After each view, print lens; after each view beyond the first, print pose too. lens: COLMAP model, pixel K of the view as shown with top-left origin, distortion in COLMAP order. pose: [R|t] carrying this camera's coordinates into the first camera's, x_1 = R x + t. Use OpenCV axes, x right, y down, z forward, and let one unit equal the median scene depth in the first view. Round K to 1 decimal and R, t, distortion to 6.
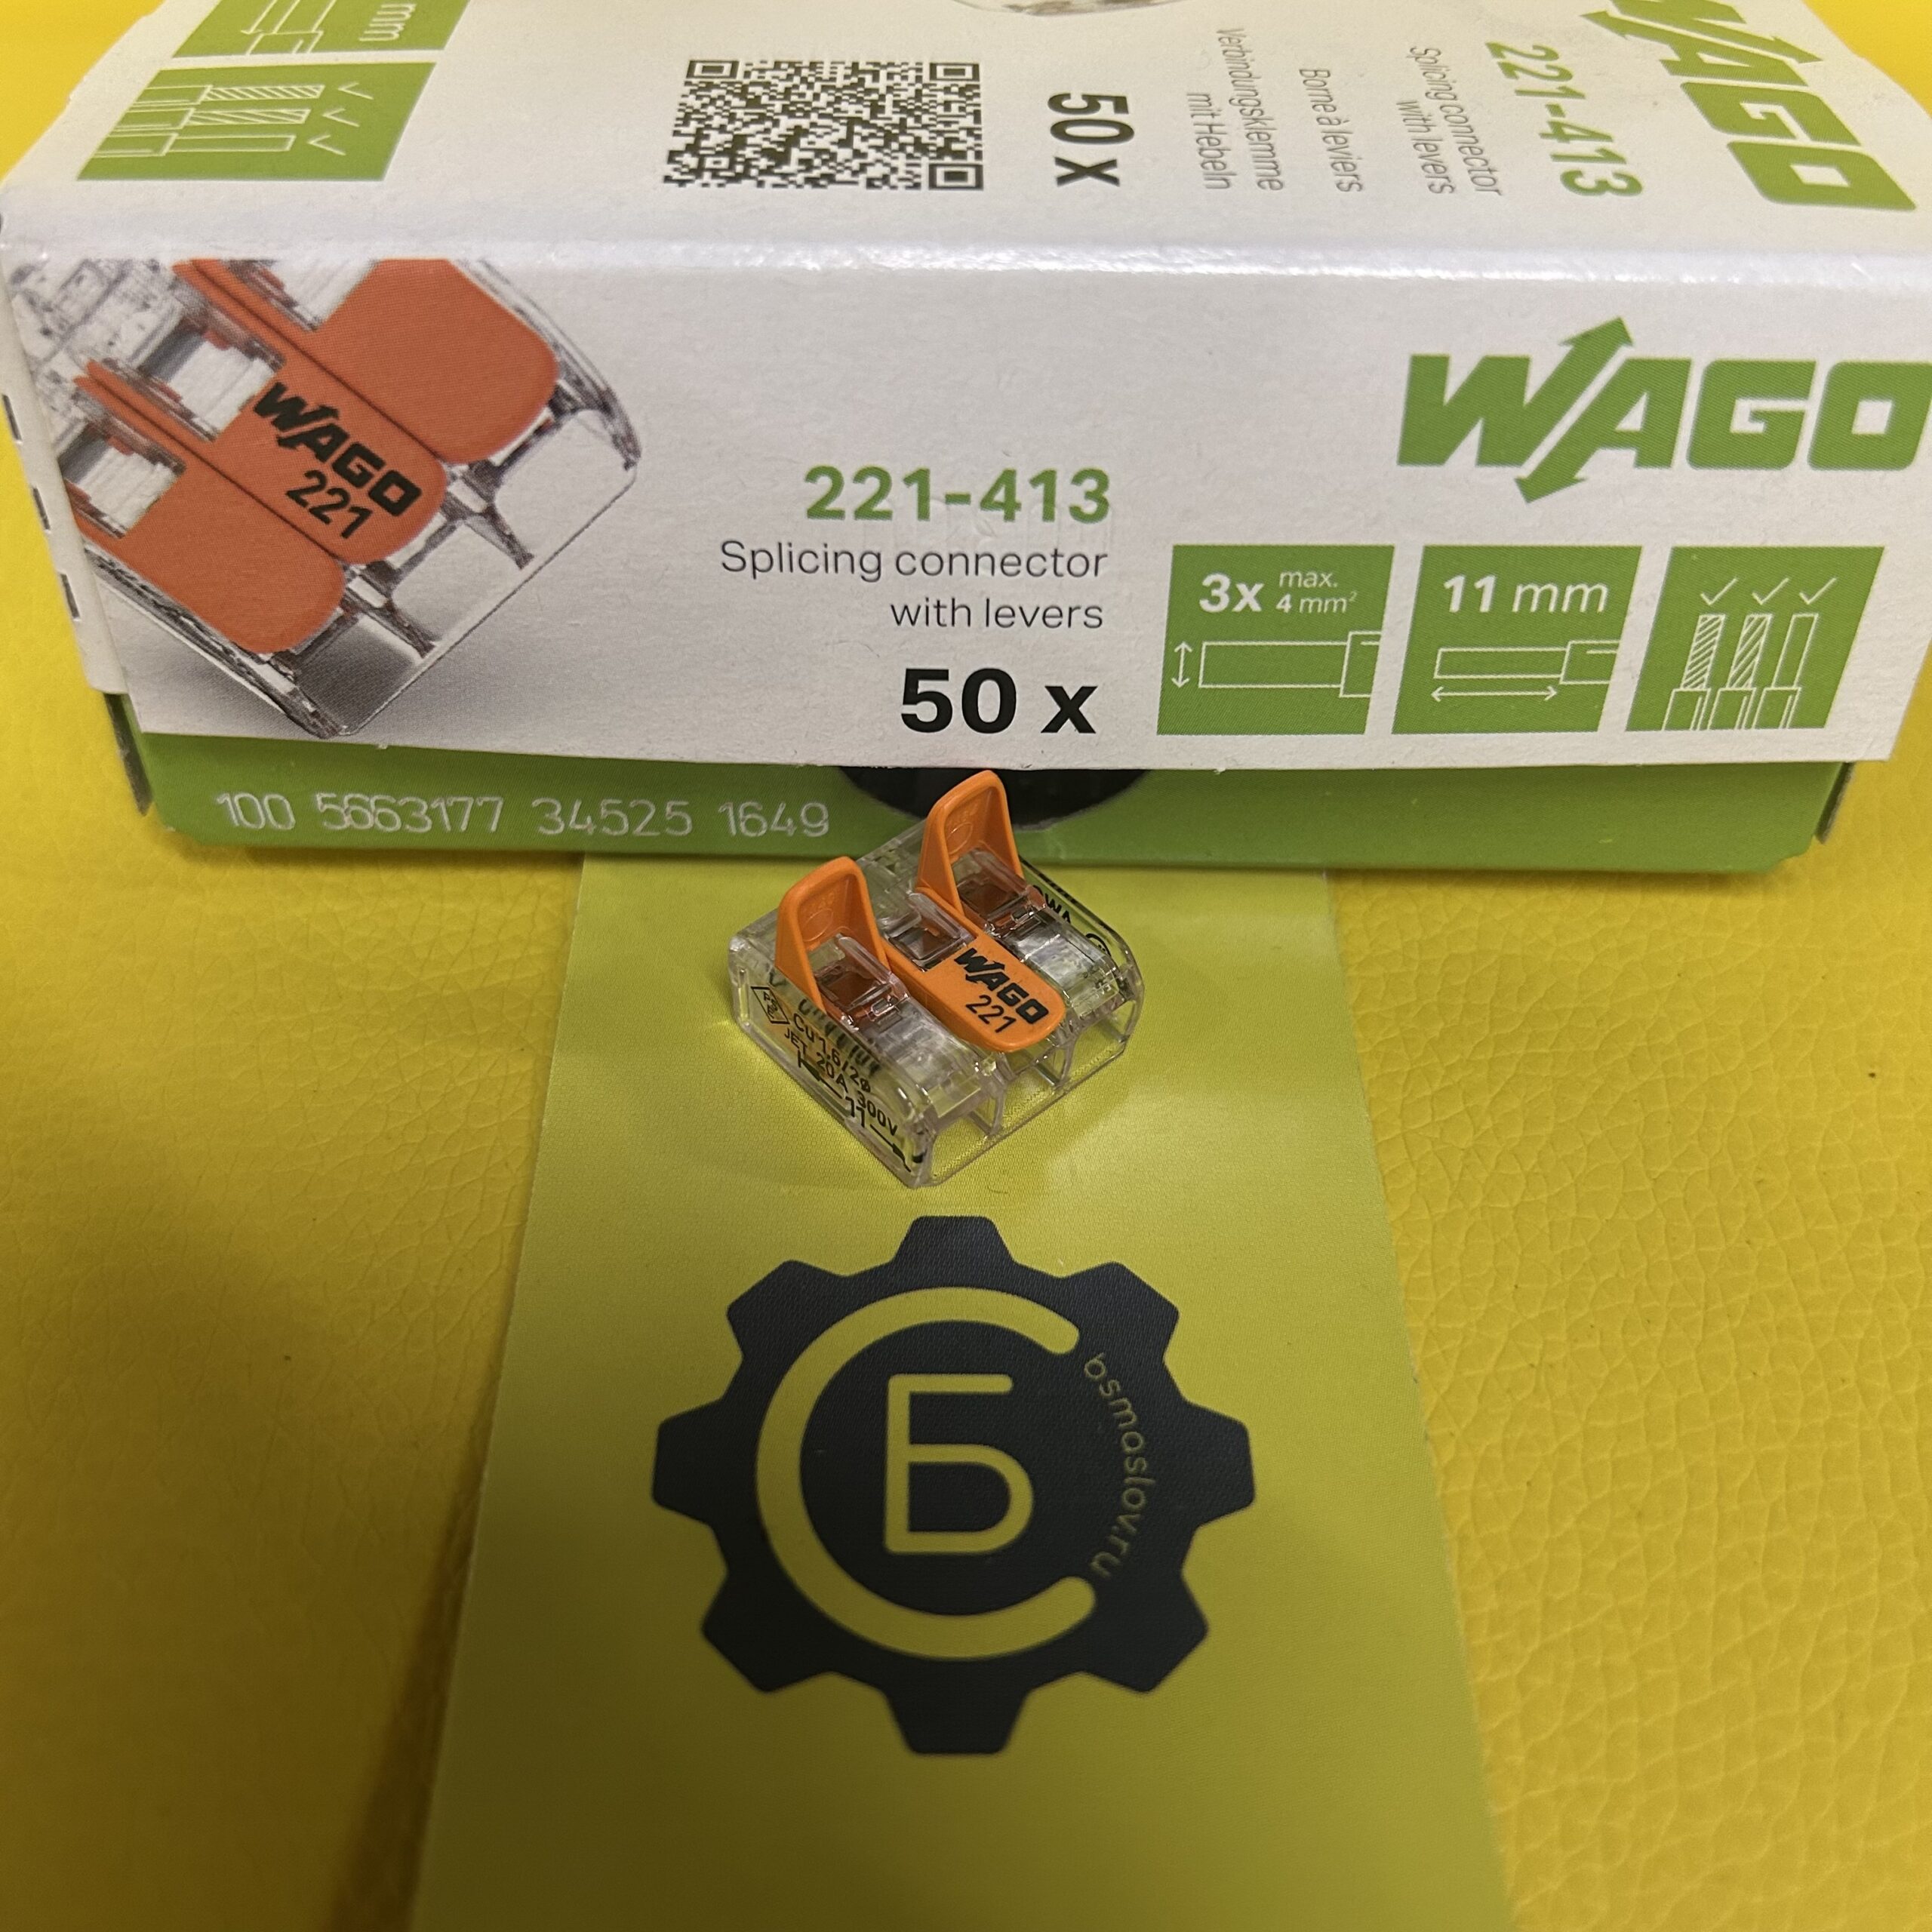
lens RADIAL K [[2061.6, 0, 963.0], [0, 2061.6, 944.0], [0, 0, 1]] dist [0.115618, -0.224592]
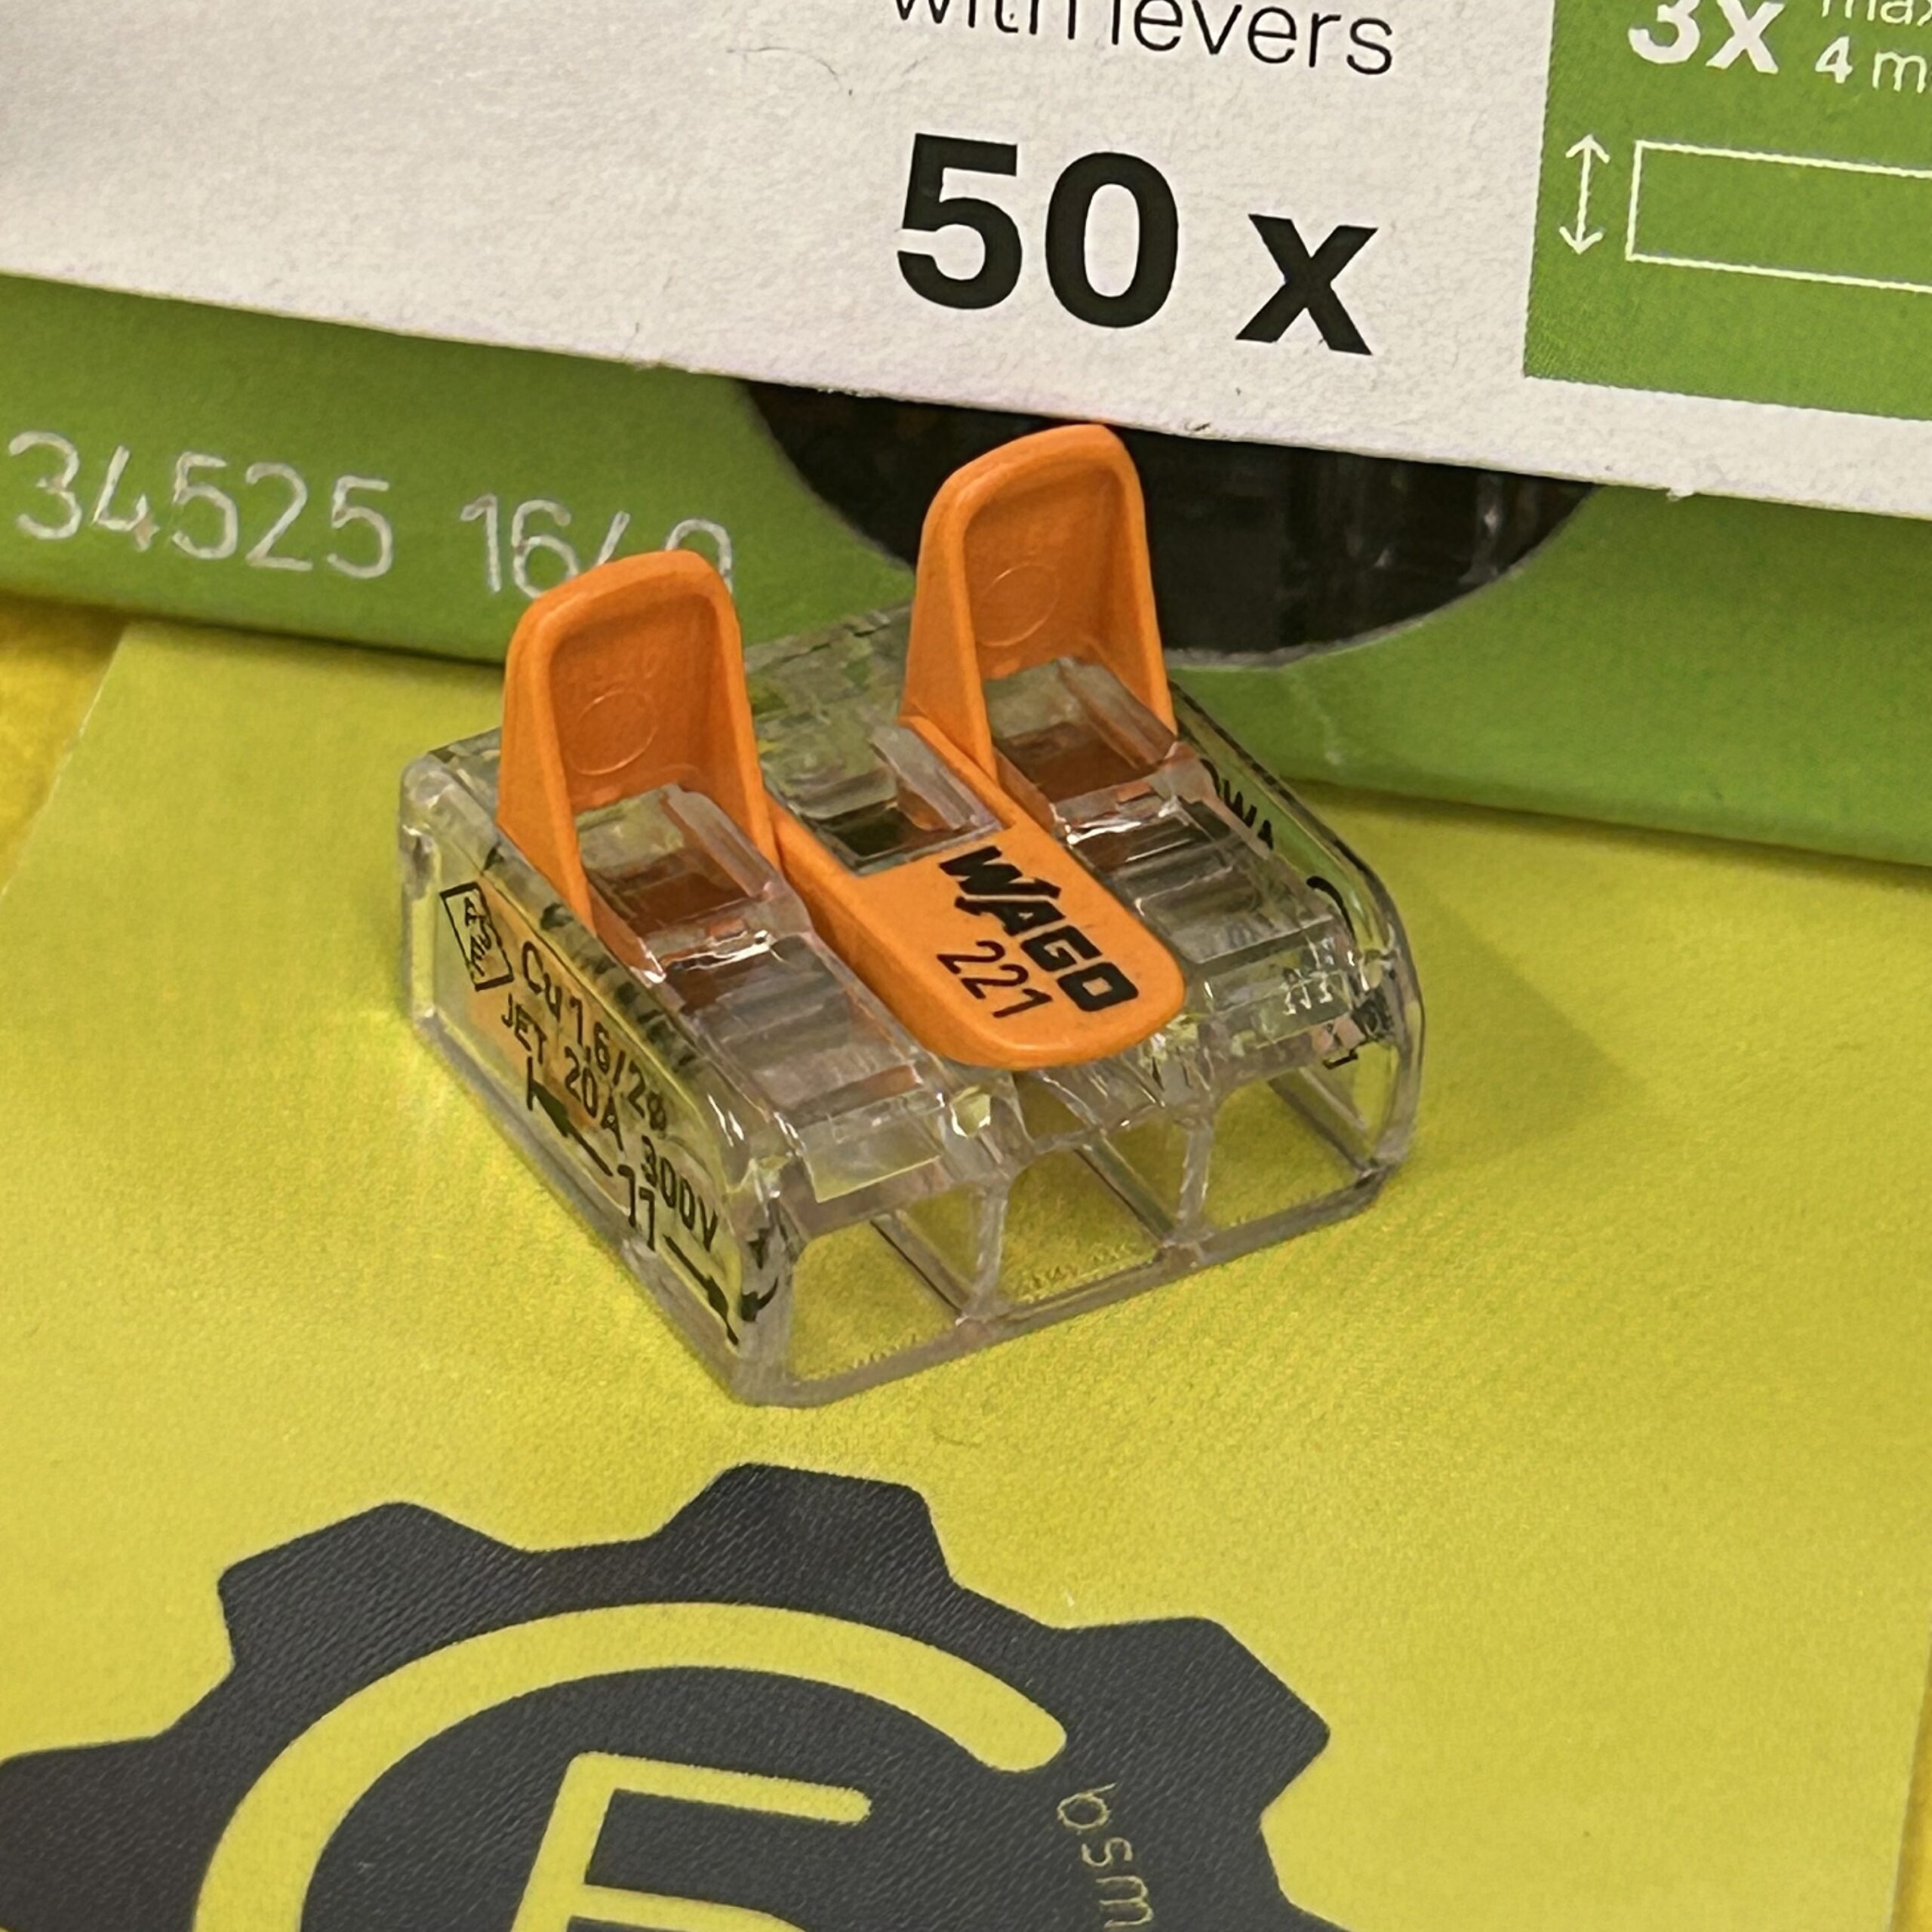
lens RADIAL K [[8445.7, 0, 966.0], [0, 8445.7, 966.0], [0, 0, 1]] dist [-0.281922, 10.373405]
pose [[0.980212, 0.119522, -0.157797, 0.270131], [-0.147882, 0.972050, -0.182347, 0.335668], [0.131592, 0.202074, 0.970490, -0.594355]]
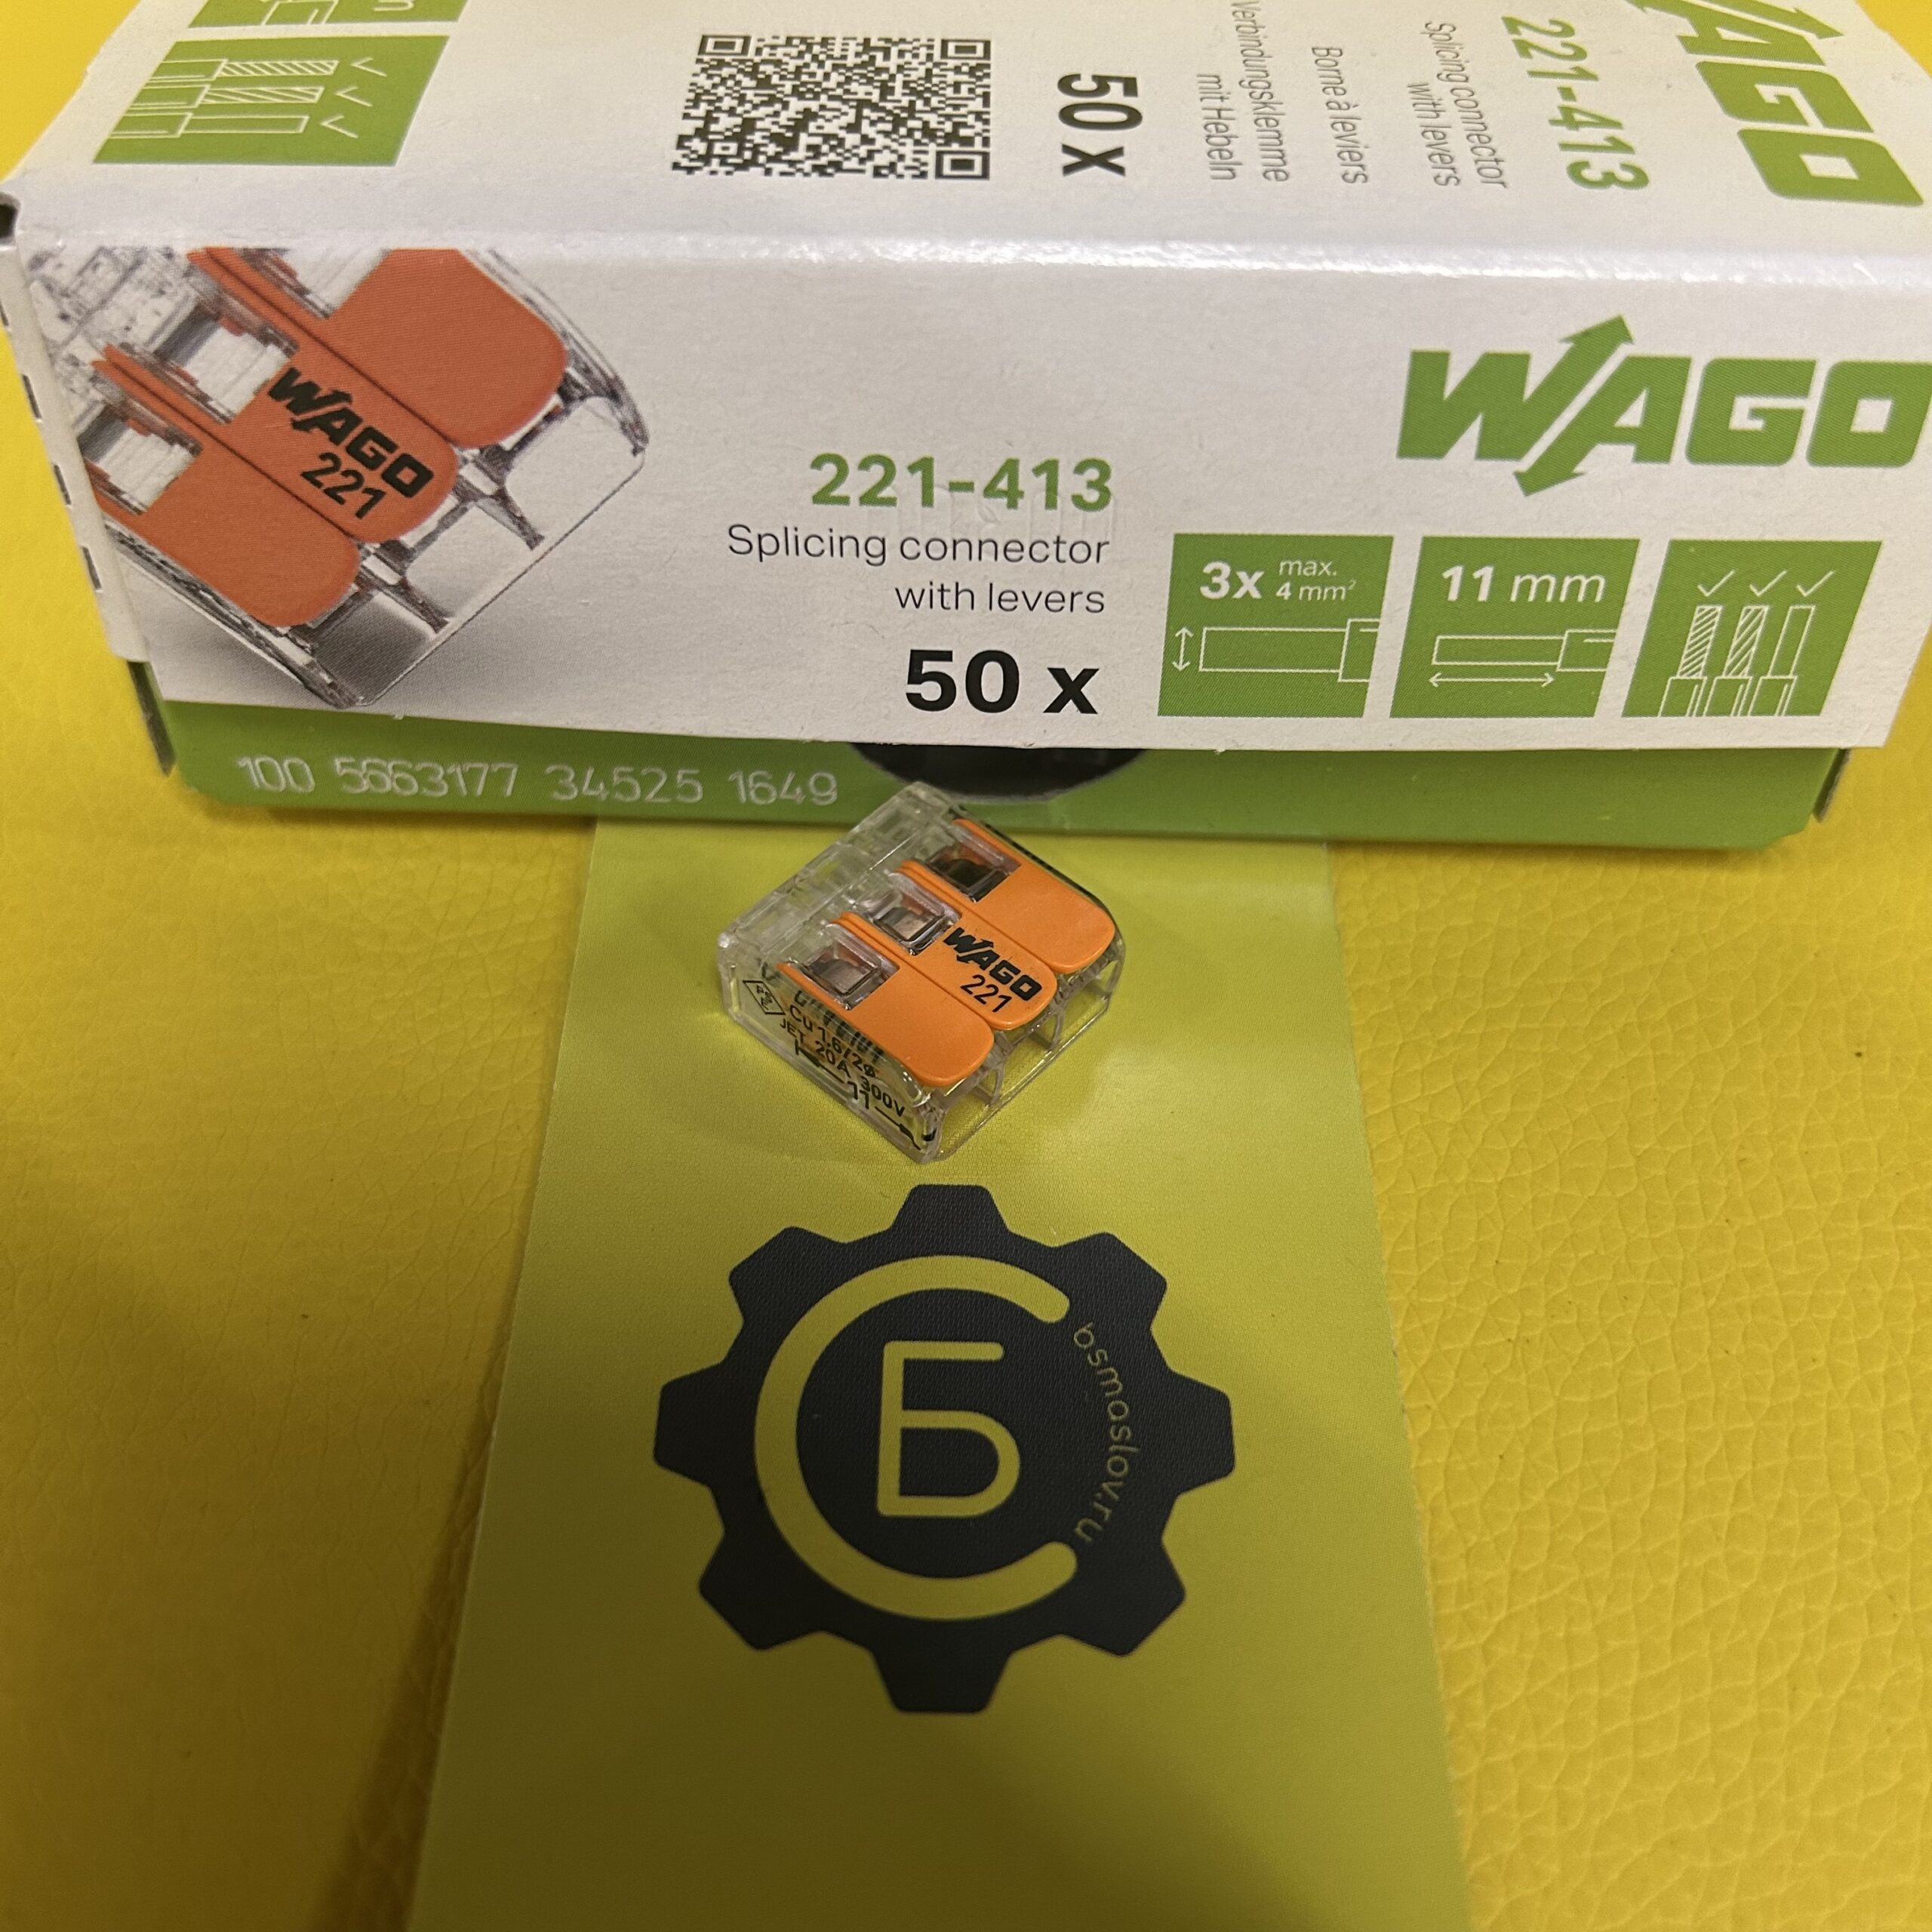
lens RADIAL K [[2062.2, 0, 971.5], [0, 2062.2, 938.5], [0, 0, 1]] dist [0.115597, -0.221535]
pose [[0.999810, 0.013256, -0.014286, 0.019134], [-0.012529, 0.998680, 0.049809, -0.043337], [0.014927, -0.049621, 0.998657, -0.021540]]
